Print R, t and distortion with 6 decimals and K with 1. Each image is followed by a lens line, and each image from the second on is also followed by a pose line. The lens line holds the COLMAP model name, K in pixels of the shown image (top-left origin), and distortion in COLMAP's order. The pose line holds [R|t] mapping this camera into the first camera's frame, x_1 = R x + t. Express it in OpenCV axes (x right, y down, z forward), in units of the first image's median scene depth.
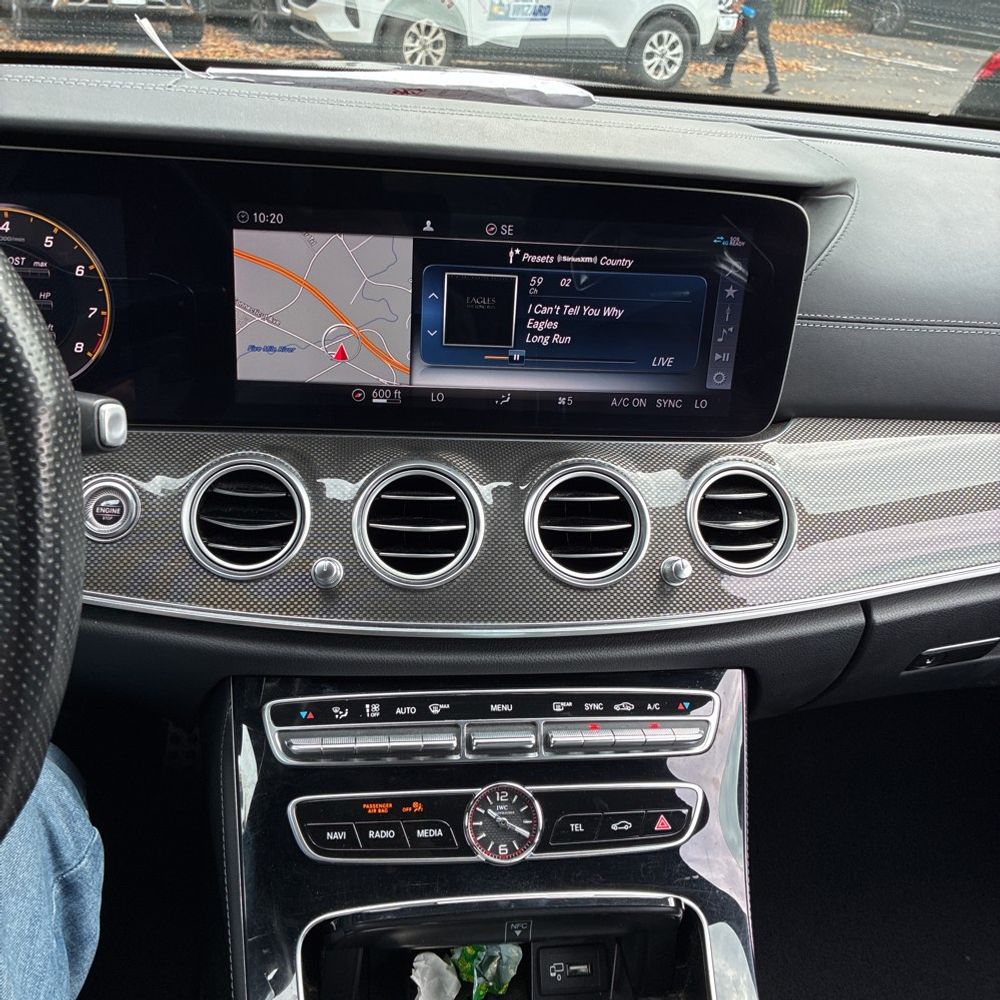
lens RADIAL K [[997.5, 0, 505.2], [0, 997.5, 497.3], [0, 0, 1]] dist [0.022866, 0.000000]
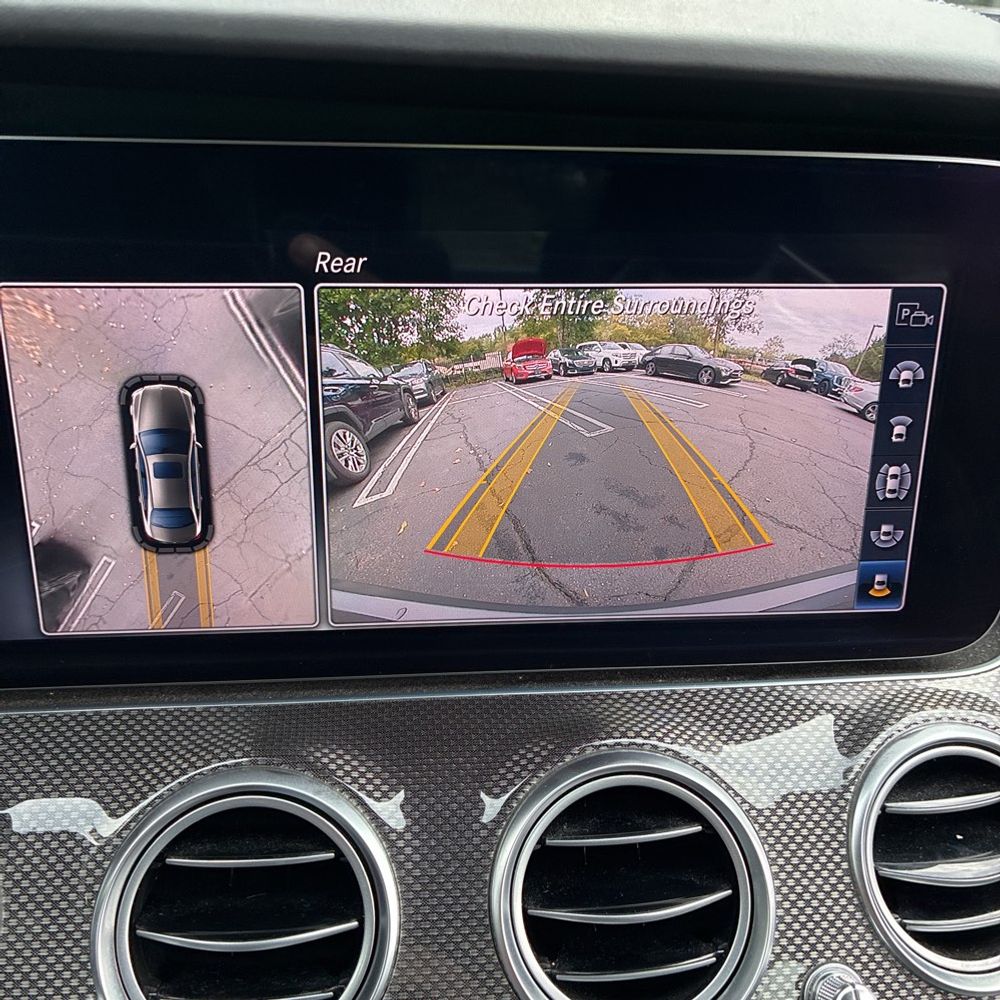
lens RADIAL K [[997.5, 0, 496.3], [0, 997.5, 497.0], [0, 0, 1]] dist [0.022866, 0.000000]
pose [[0.998337, -0.039259, -0.042211, 0.047837], [0.037035, 0.997947, -0.052242, -0.133698], [0.044175, 0.050592, 0.997742, 0.548112]]
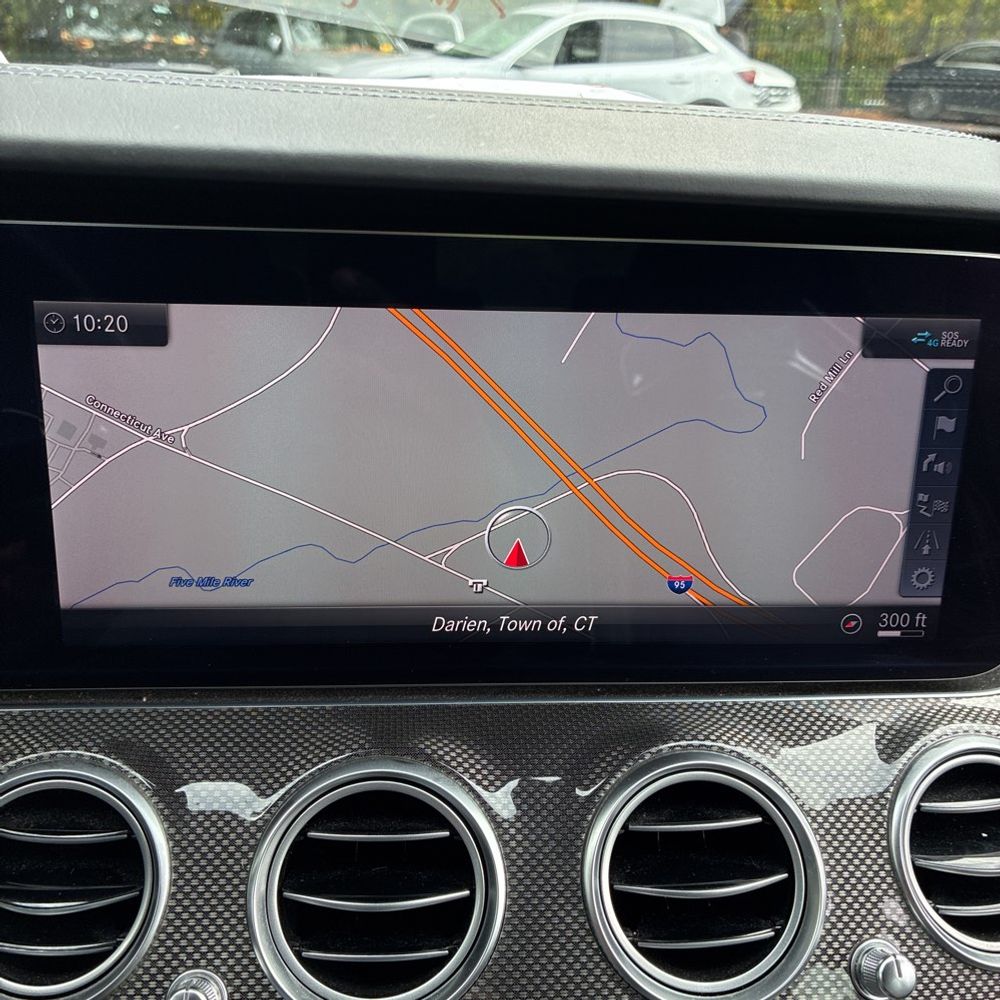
lens RADIAL K [[997.5, 0, 500.5], [0, 997.5, 490.4], [0, 0, 1]] dist [0.022866, 0.000000]
pose [[0.998601, -0.022126, -0.048033, 0.006041], [0.017371, 0.995109, -0.097248, -0.127447], [0.049949, 0.096277, 0.994100, 0.462002]]
